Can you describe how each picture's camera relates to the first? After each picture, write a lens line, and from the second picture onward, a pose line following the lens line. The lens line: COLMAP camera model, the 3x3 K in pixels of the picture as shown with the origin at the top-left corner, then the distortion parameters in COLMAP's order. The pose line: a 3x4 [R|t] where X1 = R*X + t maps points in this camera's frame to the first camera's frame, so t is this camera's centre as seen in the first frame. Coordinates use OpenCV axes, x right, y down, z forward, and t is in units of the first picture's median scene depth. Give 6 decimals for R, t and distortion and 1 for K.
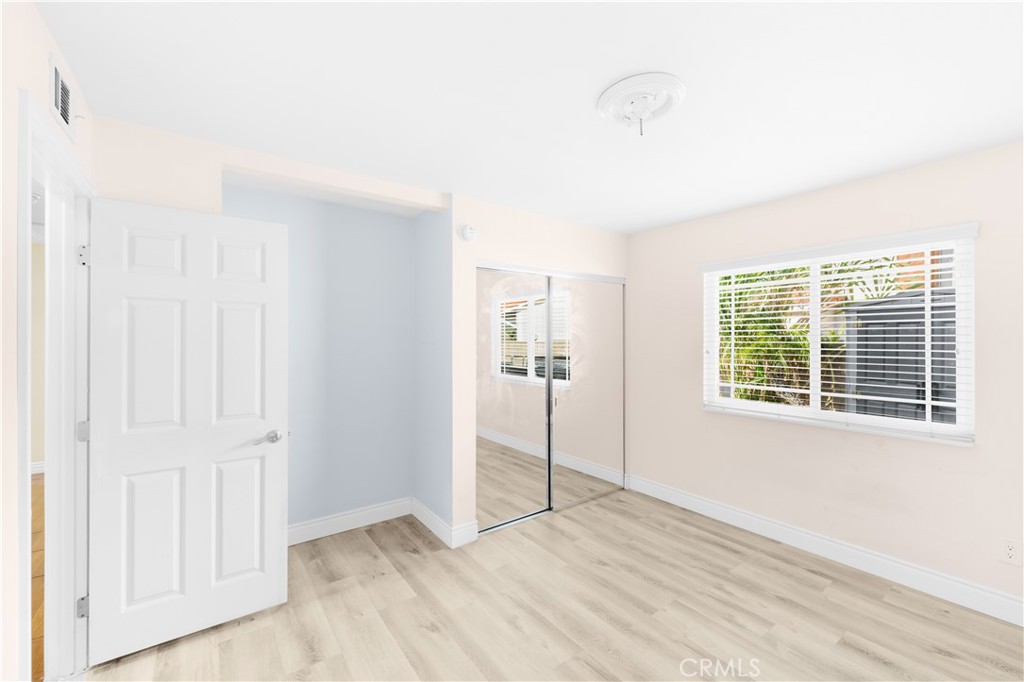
lens RADIAL K [[417.5, 0, 513.6], [0, 417.5, 342.0], [0, 0, 1]] dist [0.001684, -0.000083]
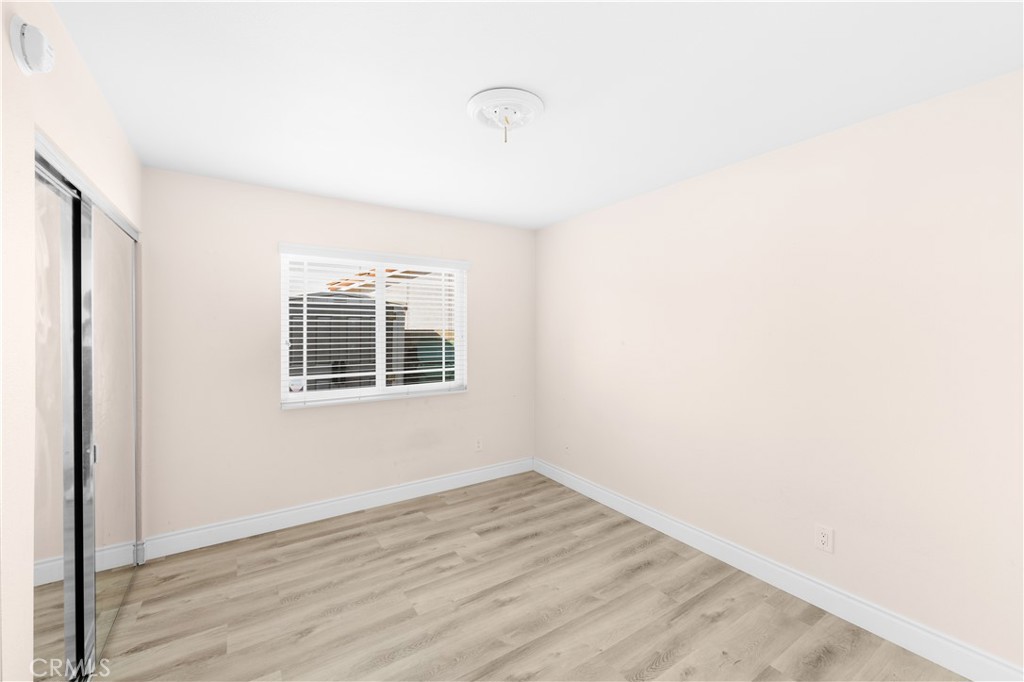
lens RADIAL K [[417.5, 0, 513.6], [0, 417.5, 342.0], [0, 0, 1]] dist [0.001684, -0.000083]
pose [[0.046680, -0.028588, 0.998501, -0.482580], [0.005458, 0.999583, 0.028364, -0.002083], [-0.998895, 0.004126, 0.046816, 0.582646]]
